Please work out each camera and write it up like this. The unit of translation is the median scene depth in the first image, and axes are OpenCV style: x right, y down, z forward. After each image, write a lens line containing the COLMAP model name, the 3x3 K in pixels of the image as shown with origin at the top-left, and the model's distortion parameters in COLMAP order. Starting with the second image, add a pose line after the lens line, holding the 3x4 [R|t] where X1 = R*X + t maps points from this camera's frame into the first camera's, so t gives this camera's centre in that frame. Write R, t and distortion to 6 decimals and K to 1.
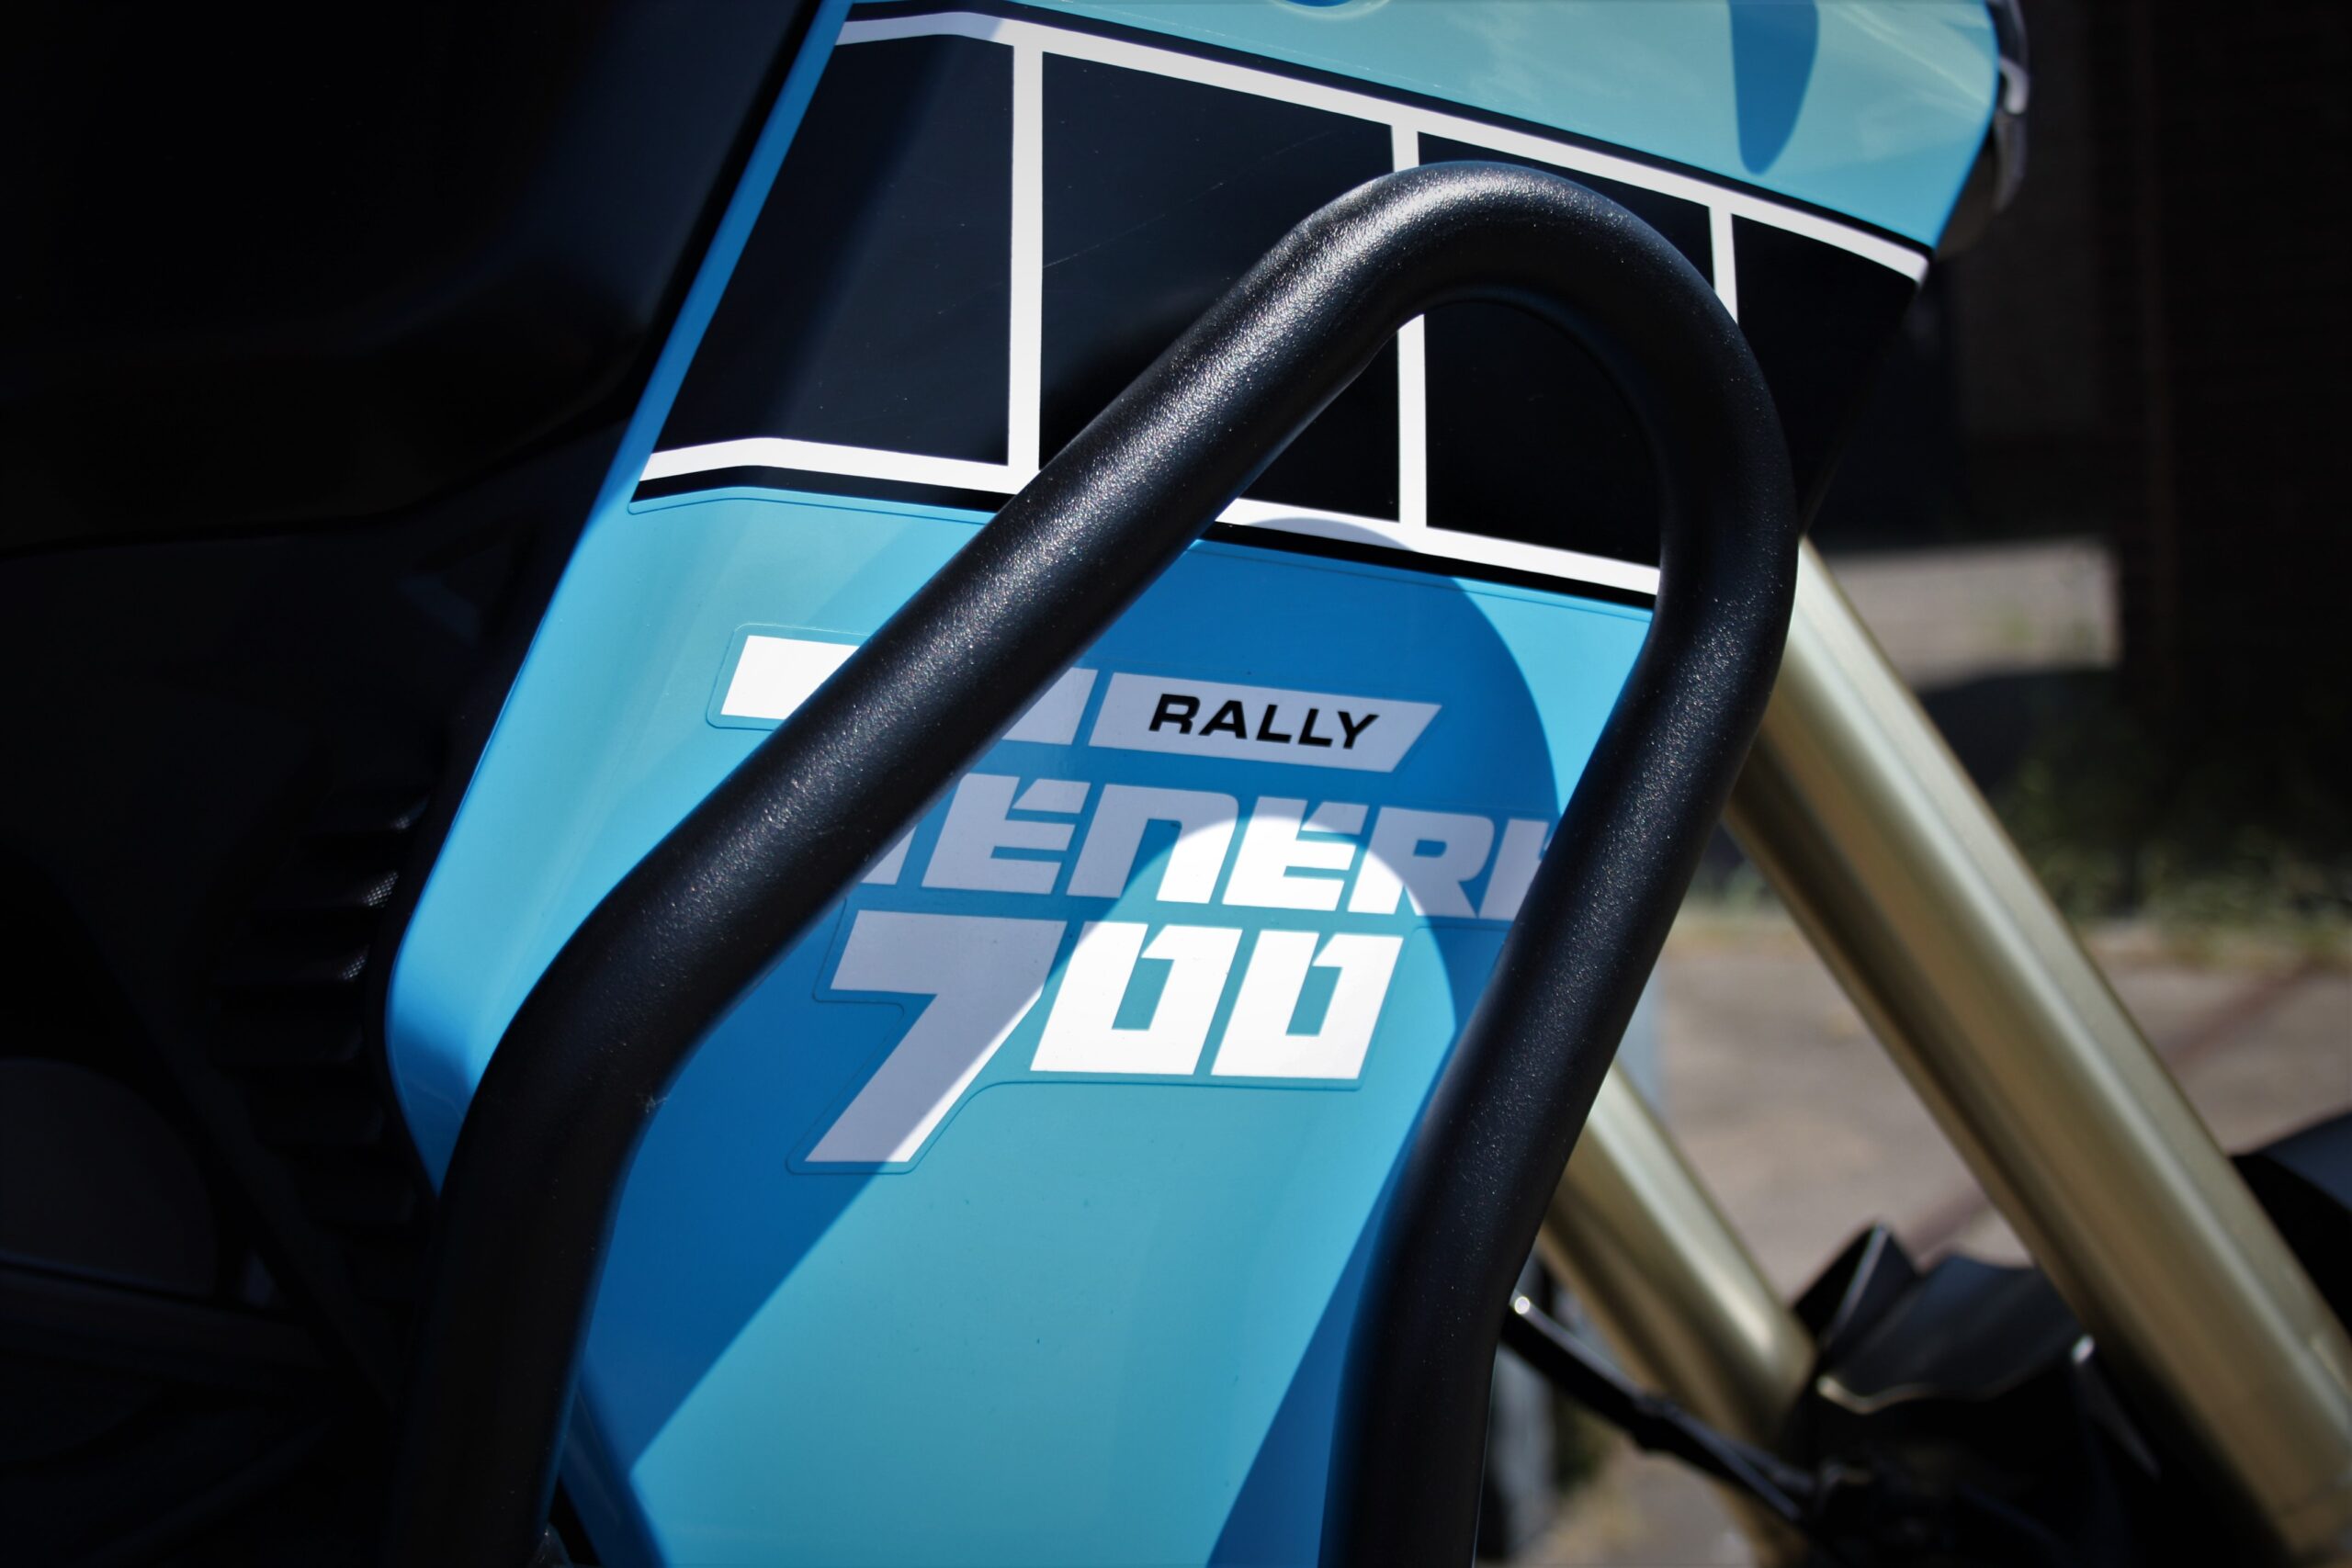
lens RADIAL K [[3077.1, 0, 1176.0], [0, 3077.1, 784.0], [0, 0, 1]] dist [-0.011839, -0.001744]
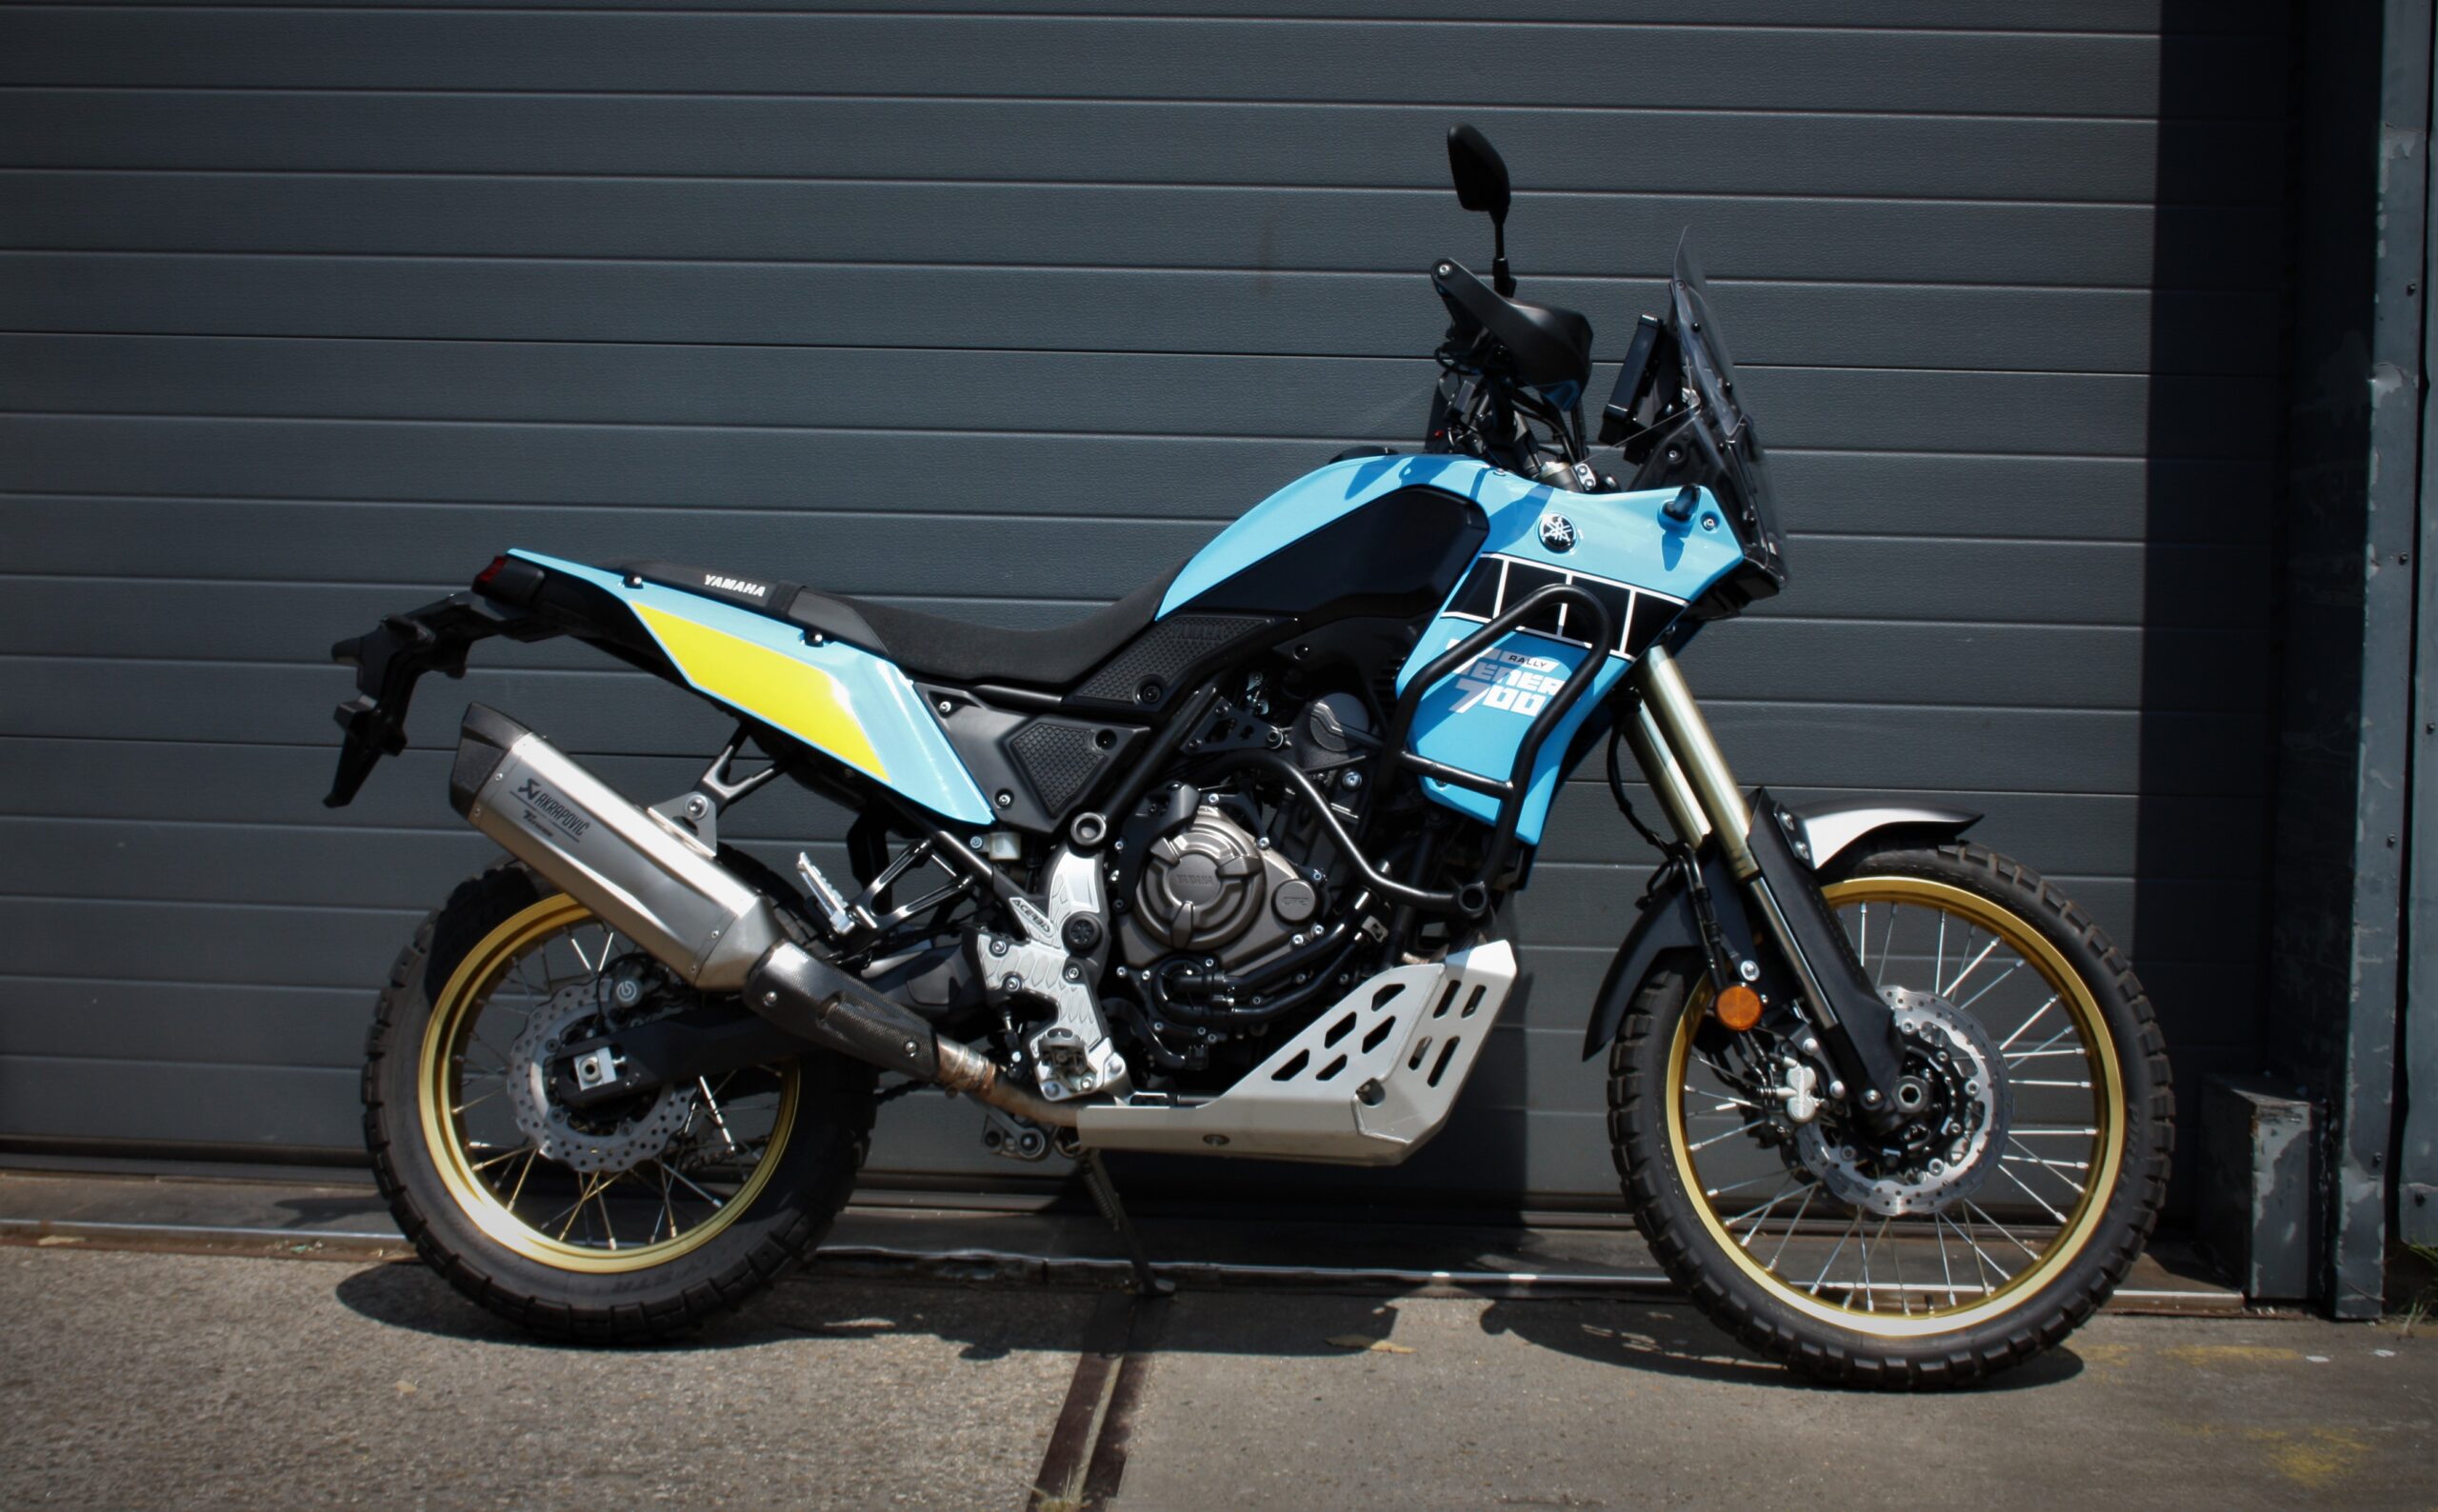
lens RADIAL K [[3081.2, 0, 1219.0], [0, 3081.2, 756.0], [0, 0, 1]] dist [-0.083498, 0.136287]
pose [[0.923586, 0.131622, -0.360089, 1.901015], [-0.142891, 0.989727, -0.004728, 0.320717], [0.355767, 0.055820, 0.932906, -5.648554]]
